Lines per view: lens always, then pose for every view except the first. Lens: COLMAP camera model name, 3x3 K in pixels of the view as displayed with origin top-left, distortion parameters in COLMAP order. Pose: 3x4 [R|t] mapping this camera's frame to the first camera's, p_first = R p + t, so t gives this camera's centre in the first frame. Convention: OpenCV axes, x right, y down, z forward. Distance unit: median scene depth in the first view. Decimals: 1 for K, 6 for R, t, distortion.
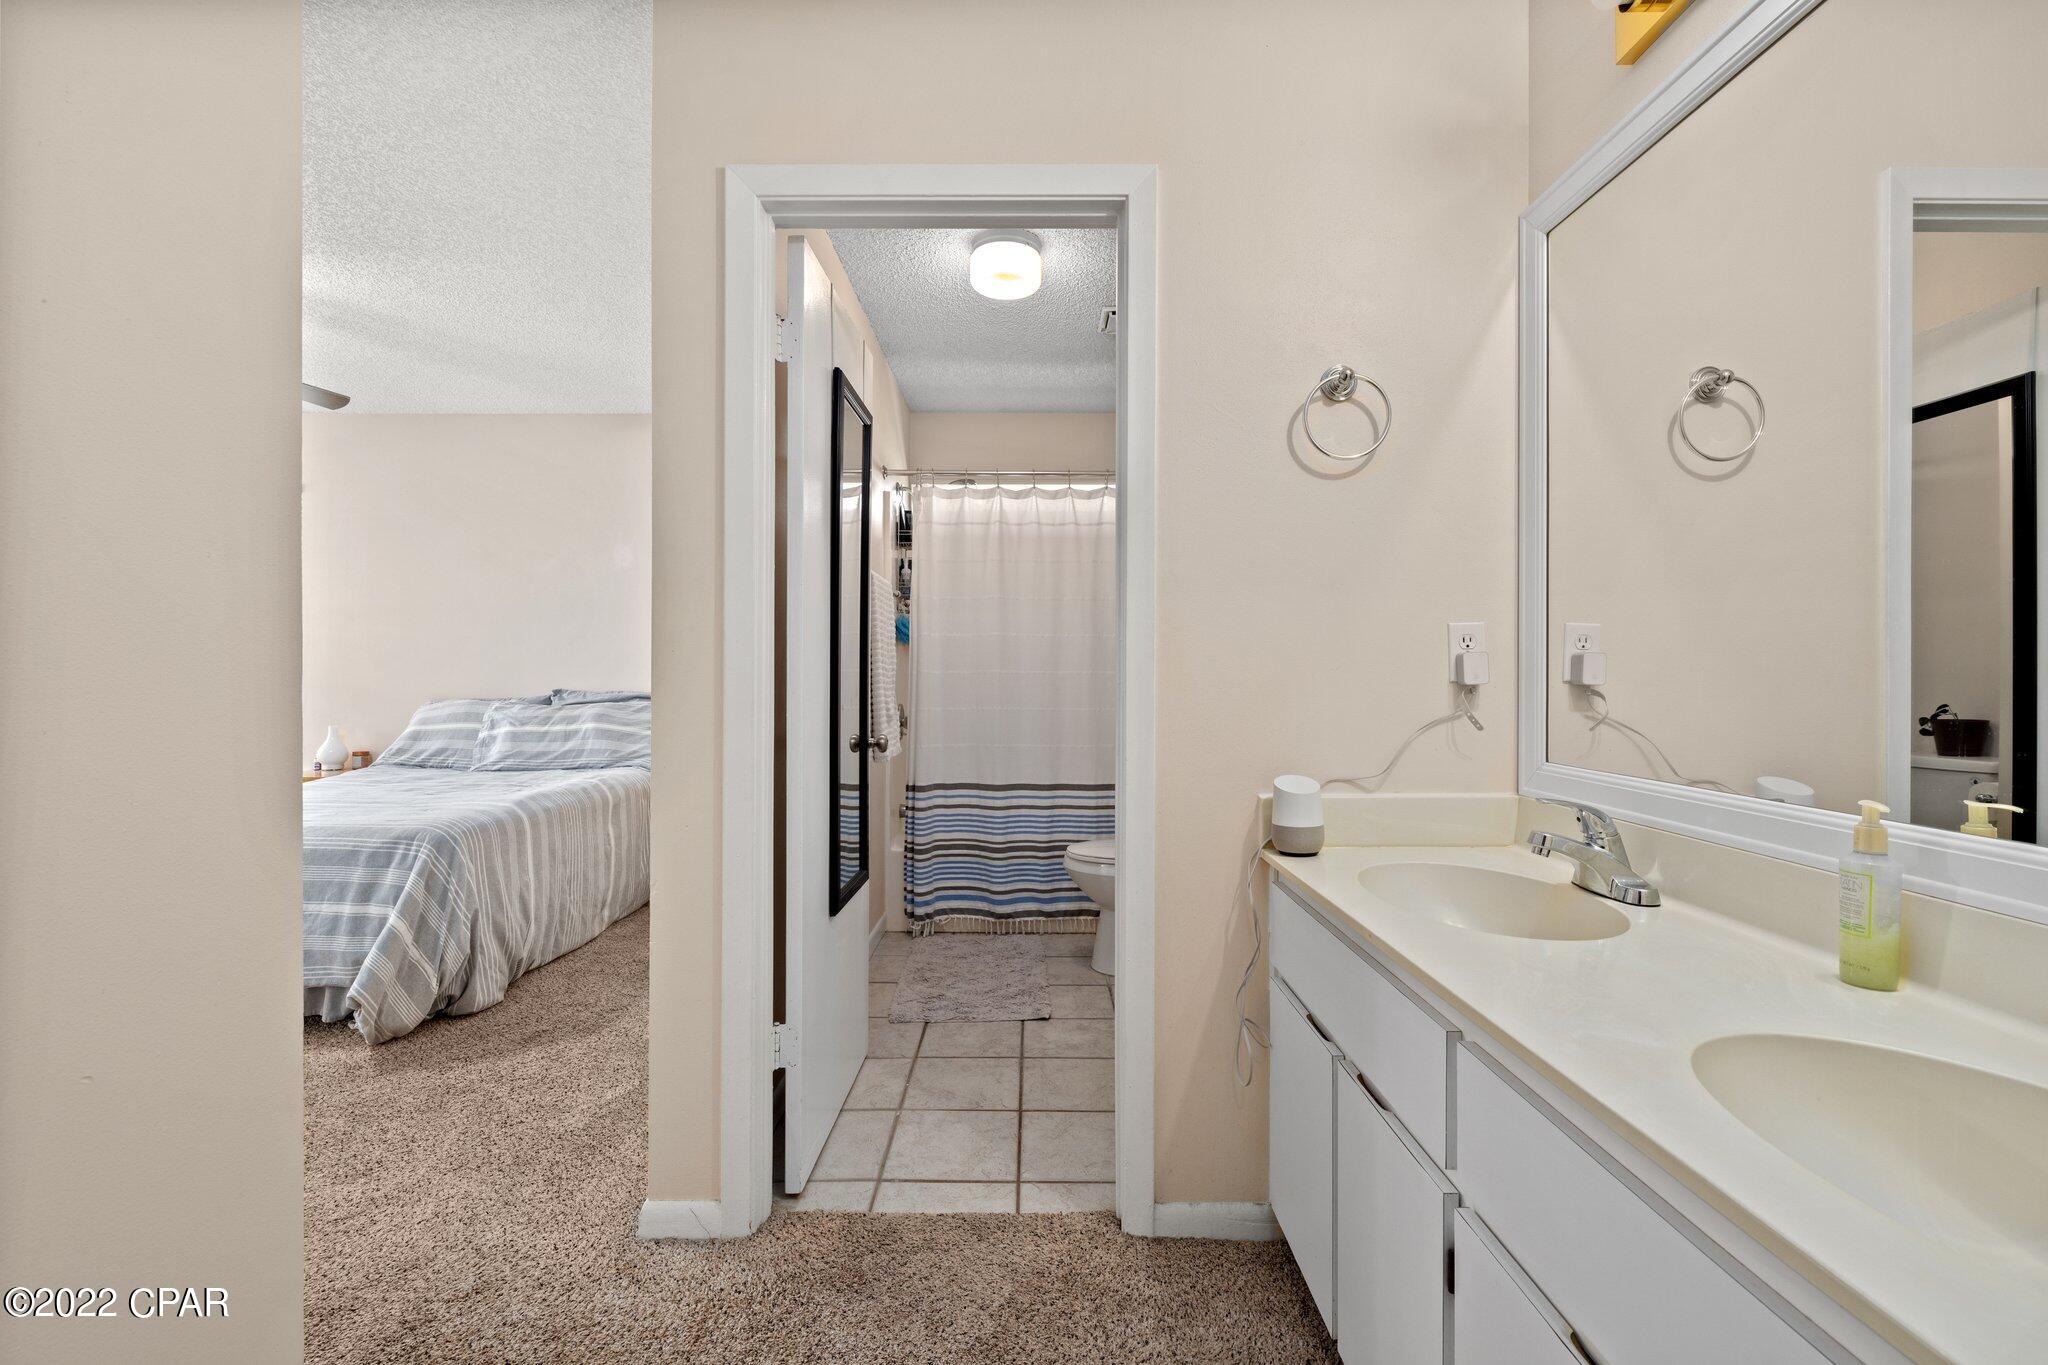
lens RADIAL K [[877.7, 0, 1026.8], [0, 877.7, 671.9], [0, 0, 1]] dist [0.000239, -0.000301]
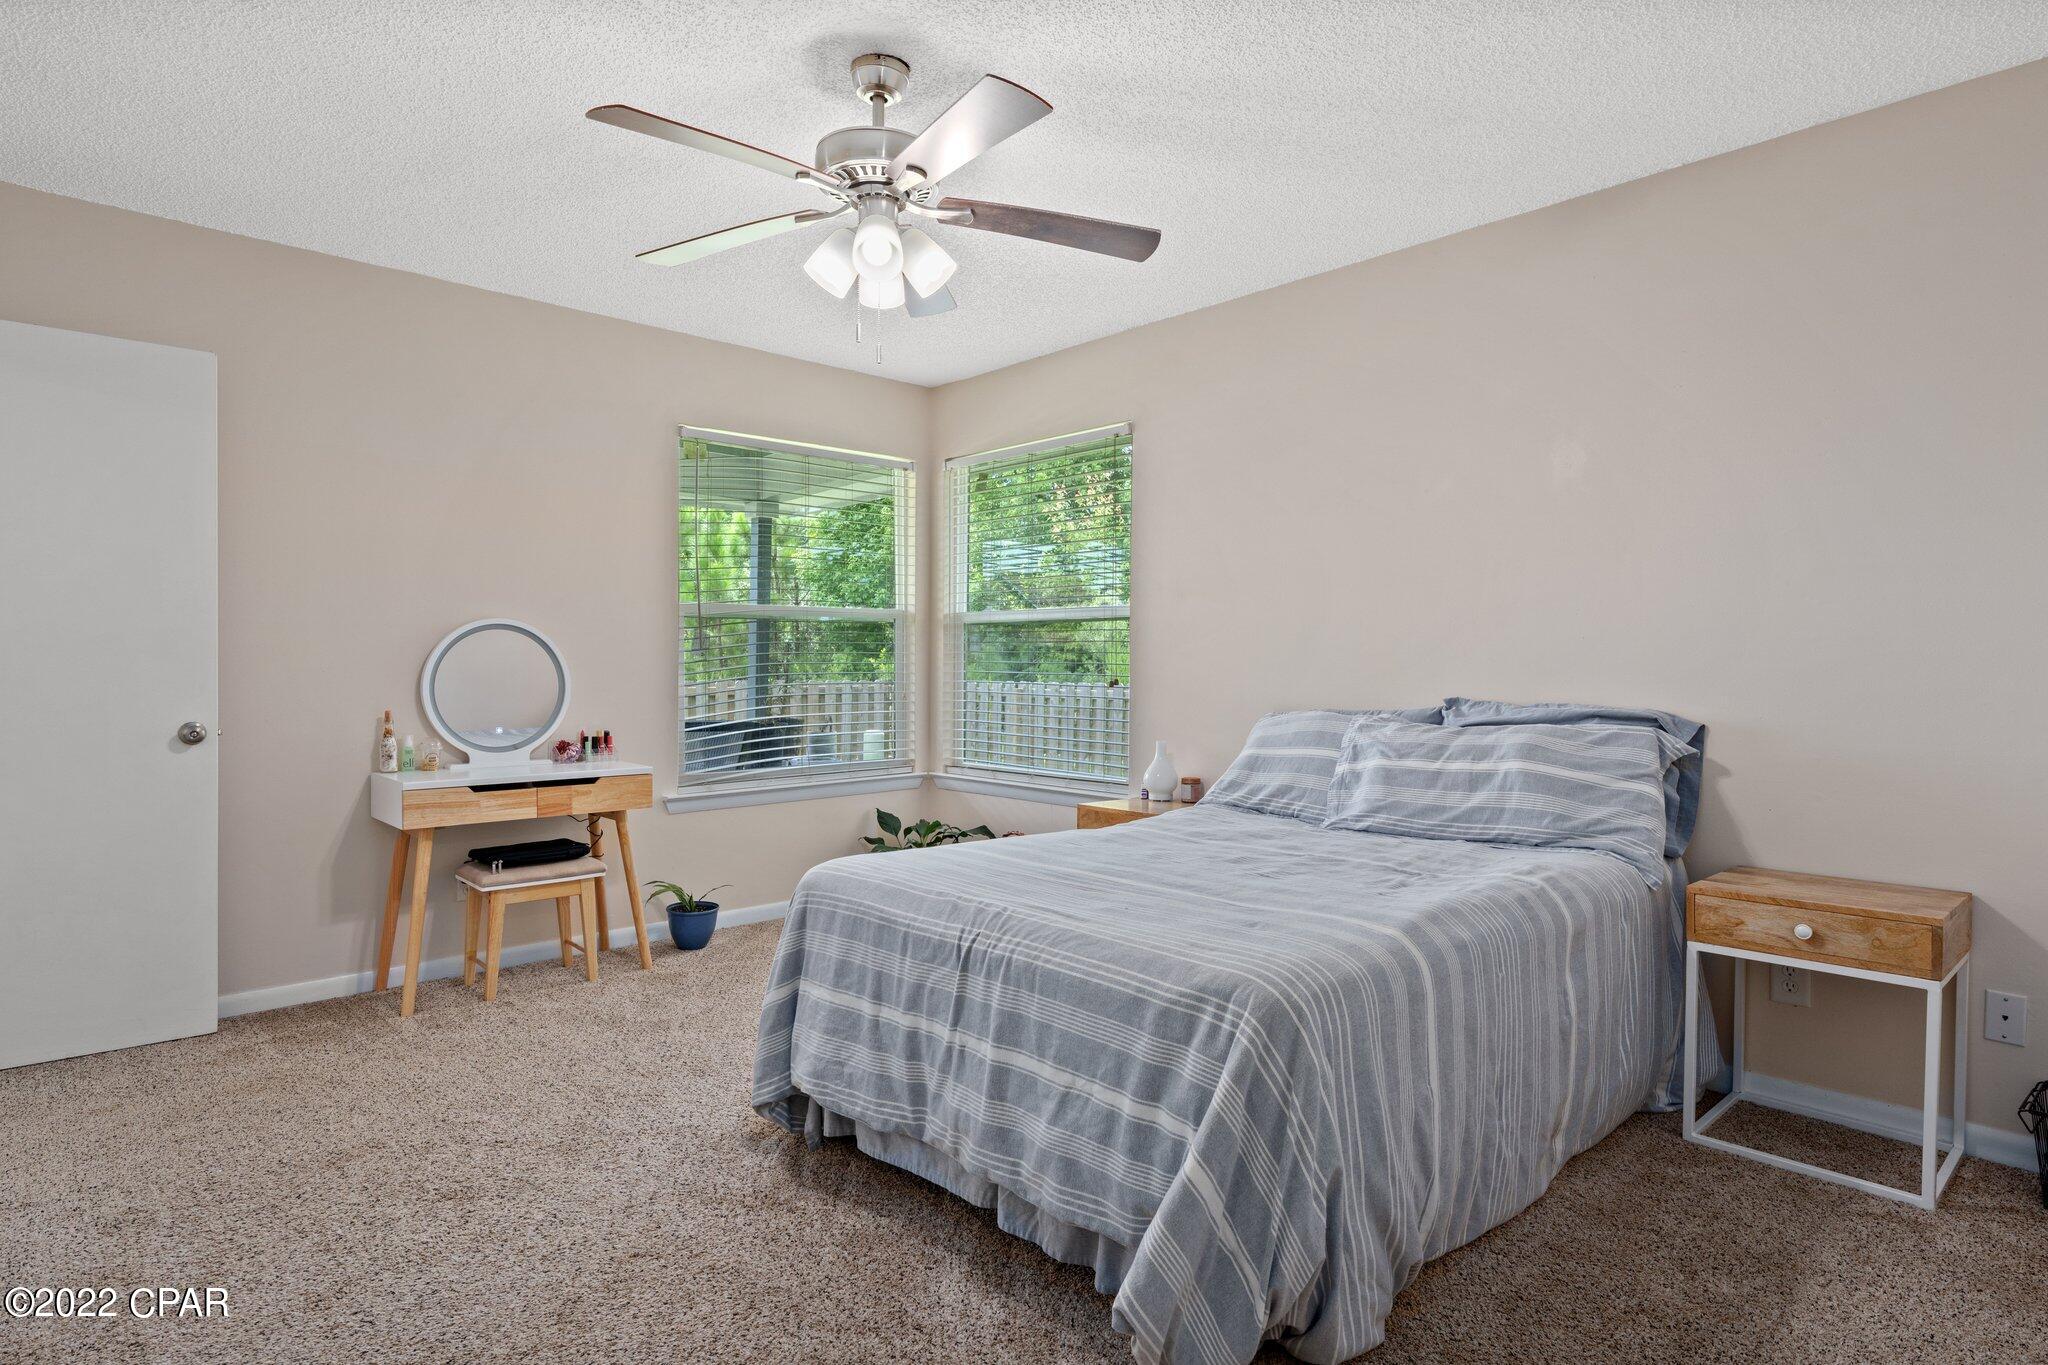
lens RADIAL K [[1088.0, 0, 1024.0], [0, 1088.0, 682.5], [0, 0, 1]] dist [-0.000519, 0.000076]
pose [[0.674397, 0.010113, -0.738300, -0.268617], [-0.001928, 0.999927, 0.011936, 0.001469], [0.738366, -0.006626, 0.674367, 0.415776]]
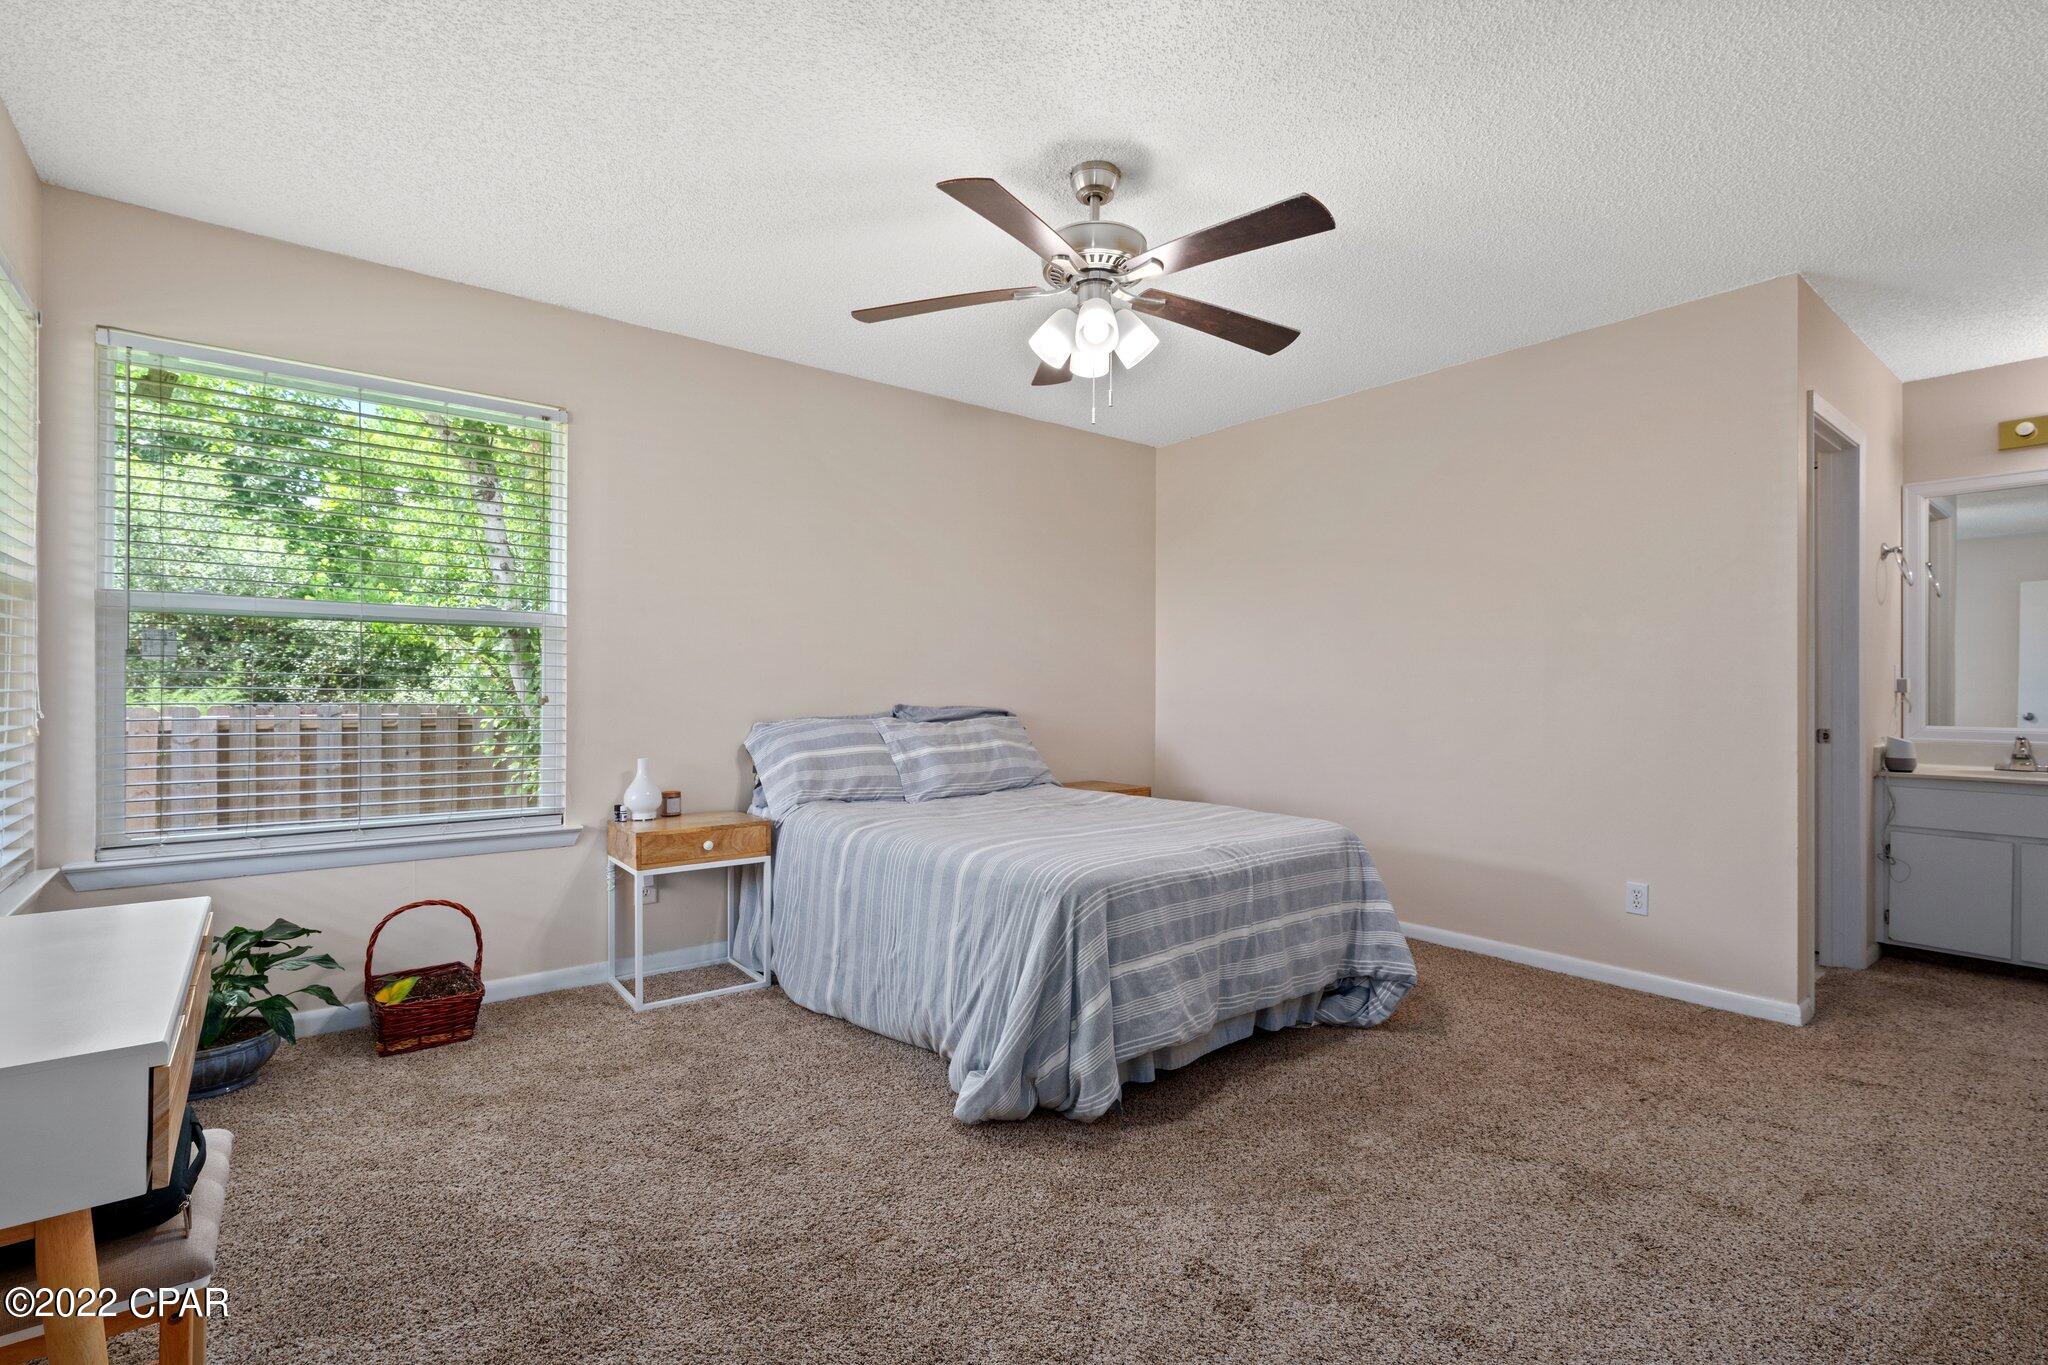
lens RADIAL K [[954.3, 0, 1024.0], [0, 954.3, 682.5], [0, 0, 1]] dist [-0.000142, -0.000136]
pose [[0.781157, 0.004049, 0.624321, -1.474505], [-0.003284, 0.999992, -0.002377, 0.000547], [-0.624325, -0.000193, 0.781164, 0.276655]]
